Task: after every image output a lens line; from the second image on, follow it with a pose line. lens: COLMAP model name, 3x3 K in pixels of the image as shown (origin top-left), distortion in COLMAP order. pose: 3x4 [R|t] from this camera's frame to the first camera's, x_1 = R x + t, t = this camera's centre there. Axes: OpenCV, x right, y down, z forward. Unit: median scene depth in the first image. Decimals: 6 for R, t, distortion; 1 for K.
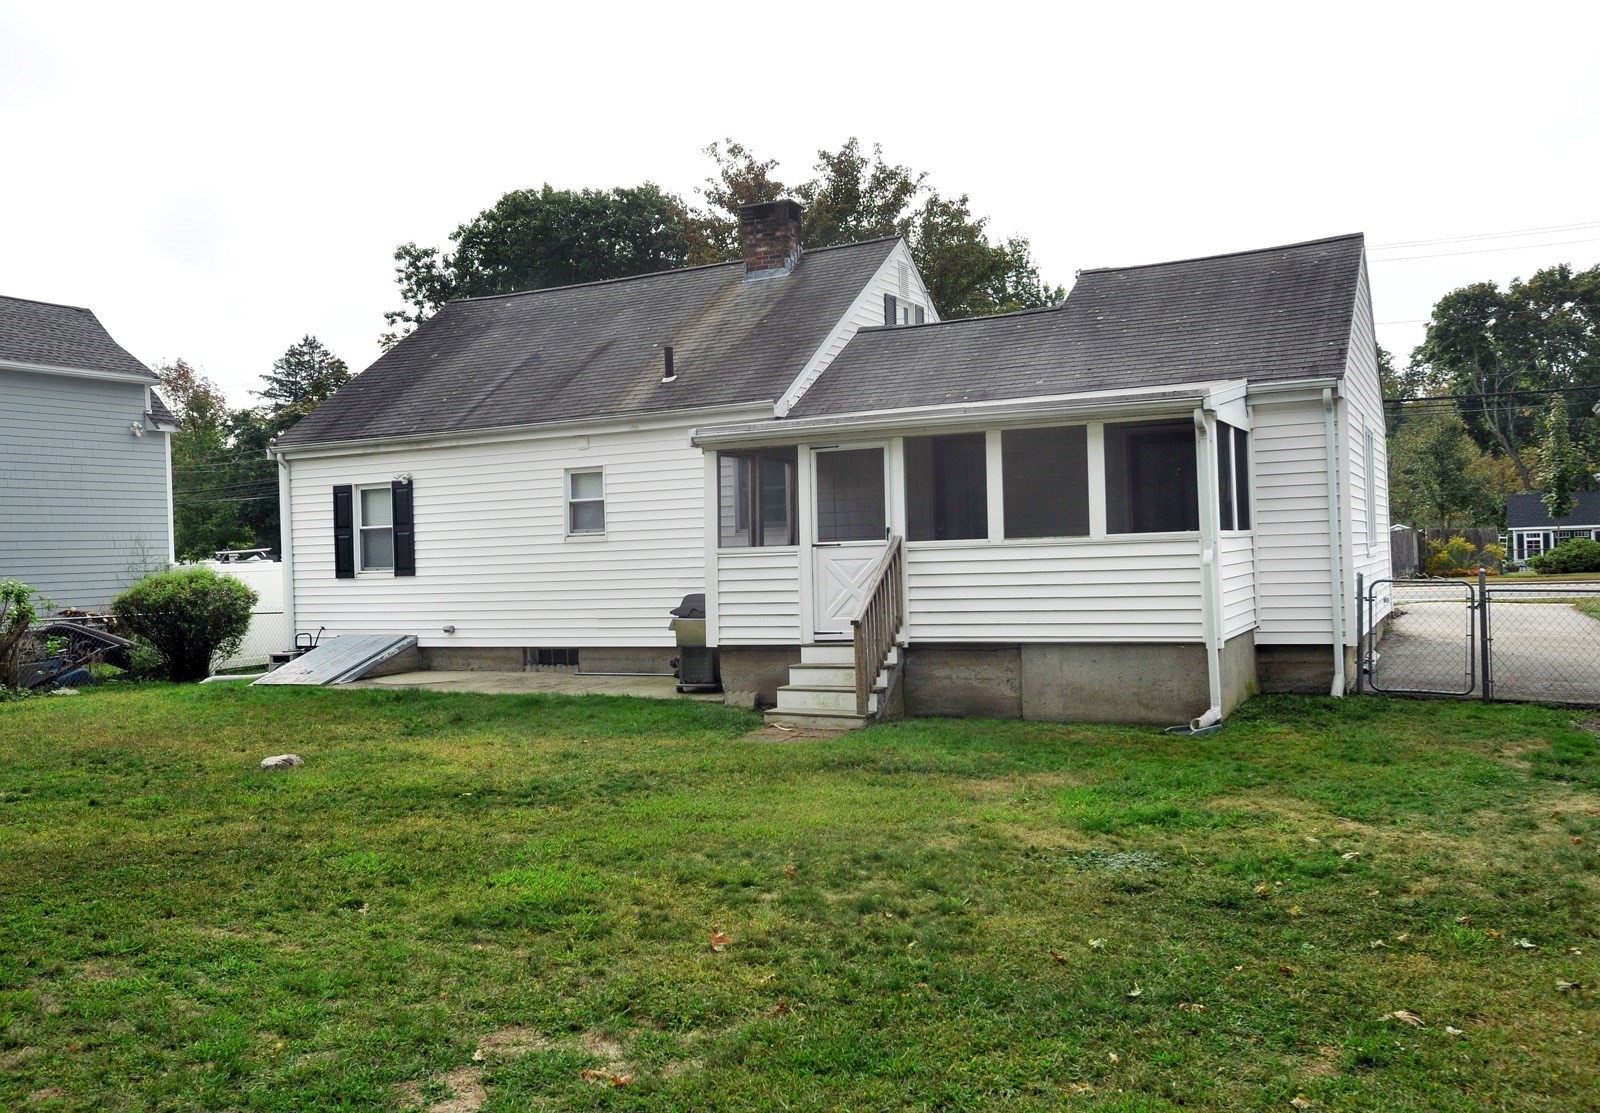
lens RADIAL K [[1254.1, 0, 682.7], [0, 1254.1, 552.8], [0, 0, 1]] dist [-0.007206, 0.051636]
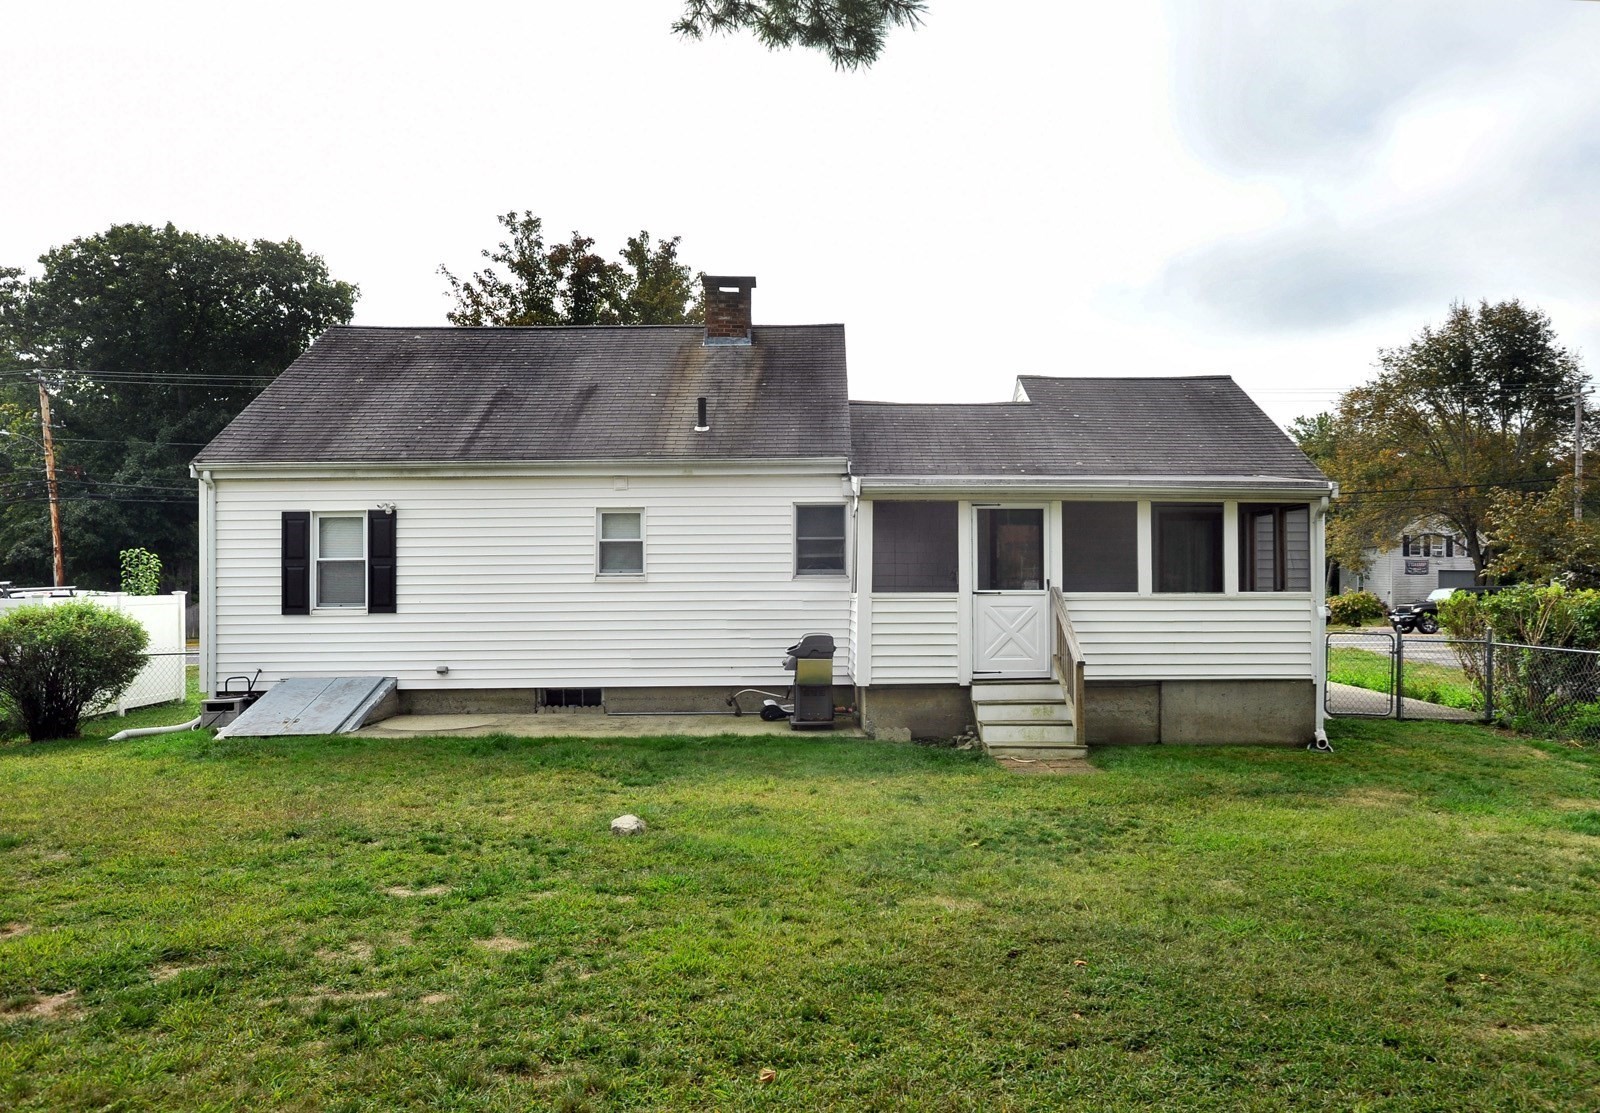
lens RADIAL K [[1094.9, 0, 800.0], [0, 1094.9, 556.5], [0, 0, 1]] dist [-0.024277, -0.001726]
pose [[0.893119, 0.045290, 0.447535, -0.338726], [-0.025640, 0.998426, -0.049872, 0.010261], [-0.449089, 0.033067, 0.892875, 0.151423]]
